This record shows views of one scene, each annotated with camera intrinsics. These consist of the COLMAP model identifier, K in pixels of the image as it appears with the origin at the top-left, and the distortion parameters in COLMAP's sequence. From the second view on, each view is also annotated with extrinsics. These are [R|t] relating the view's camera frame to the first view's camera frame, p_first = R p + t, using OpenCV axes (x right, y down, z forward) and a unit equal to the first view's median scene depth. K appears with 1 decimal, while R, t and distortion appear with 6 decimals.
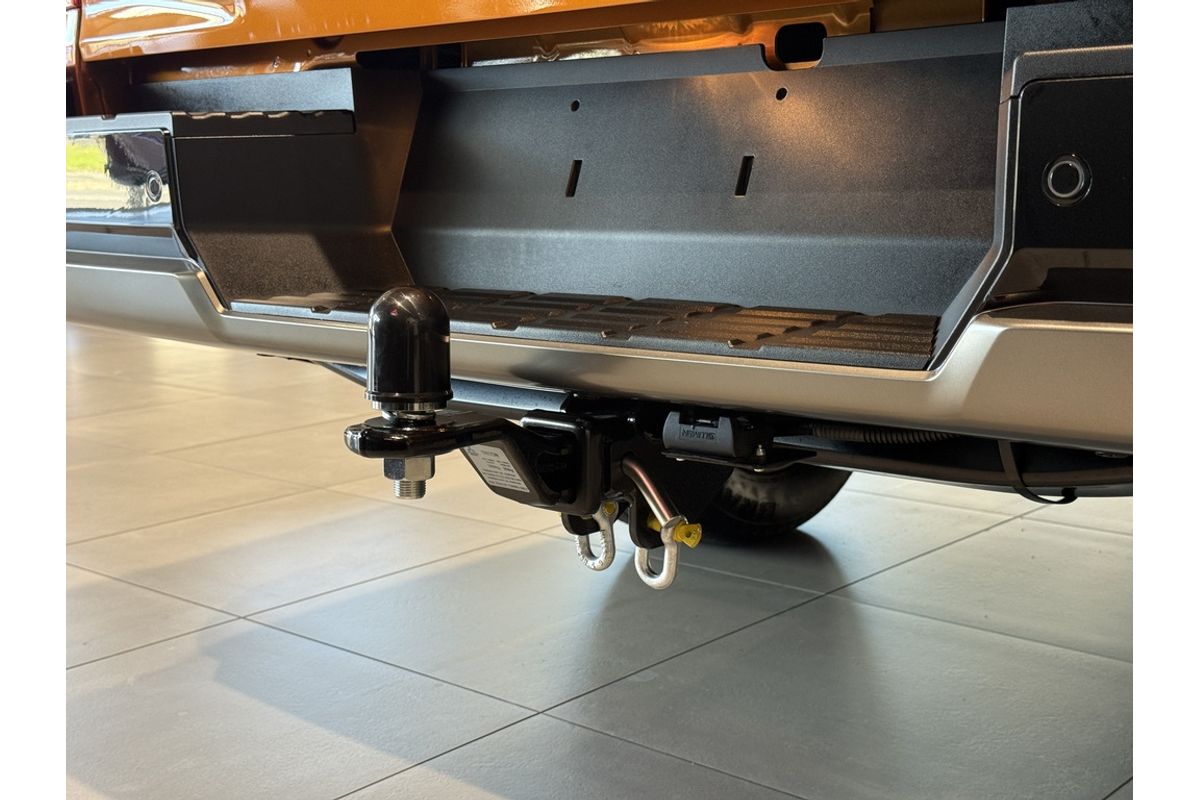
lens RADIAL K [[1490.5, 0, 595.2], [0, 1490.5, 404.6], [0, 0, 1]] dist [0.069901, 0.000000]
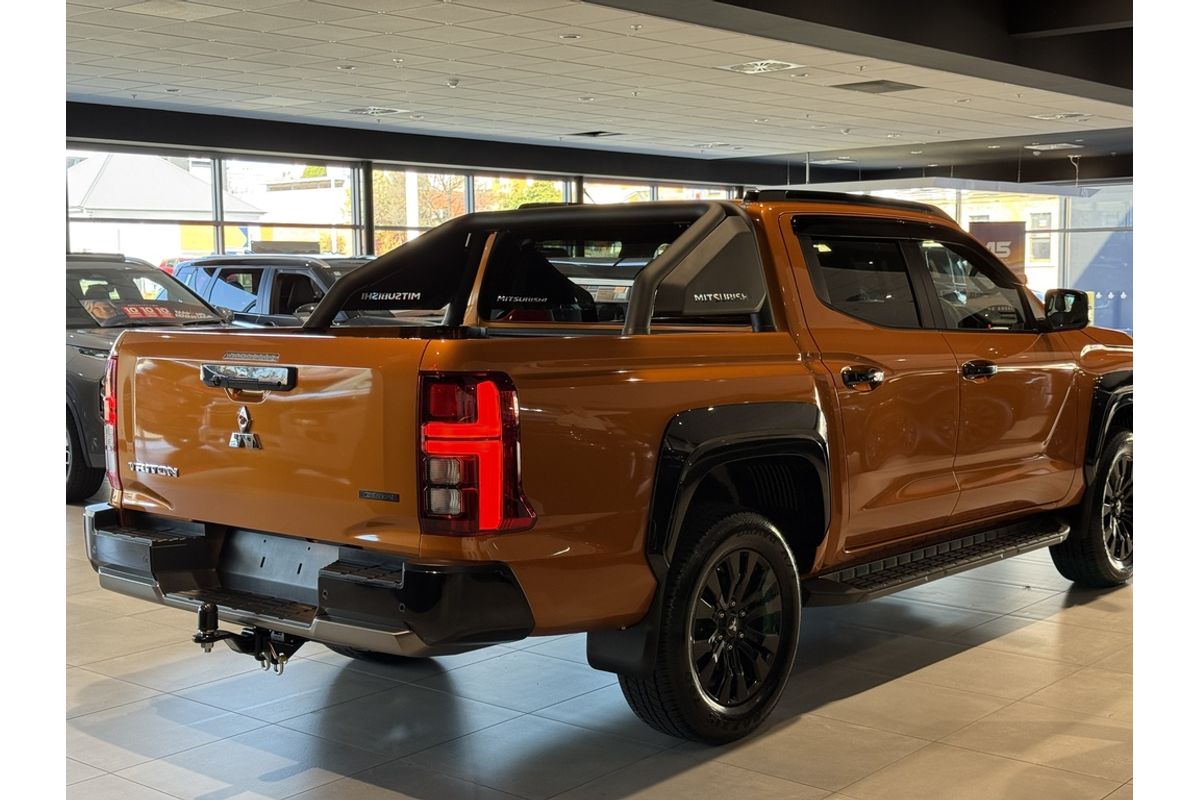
lens RADIAL K [[1490.5, 0, 605.7], [0, 1490.5, 395.1], [0, 0, 1]] dist [0.069901, 0.000000]
pose [[0.999212, 0.012256, 0.037750, 0.778661], [-0.009069, 0.996469, -0.083465, -0.297957], [-0.038640, 0.083057, 0.995795, -3.109595]]
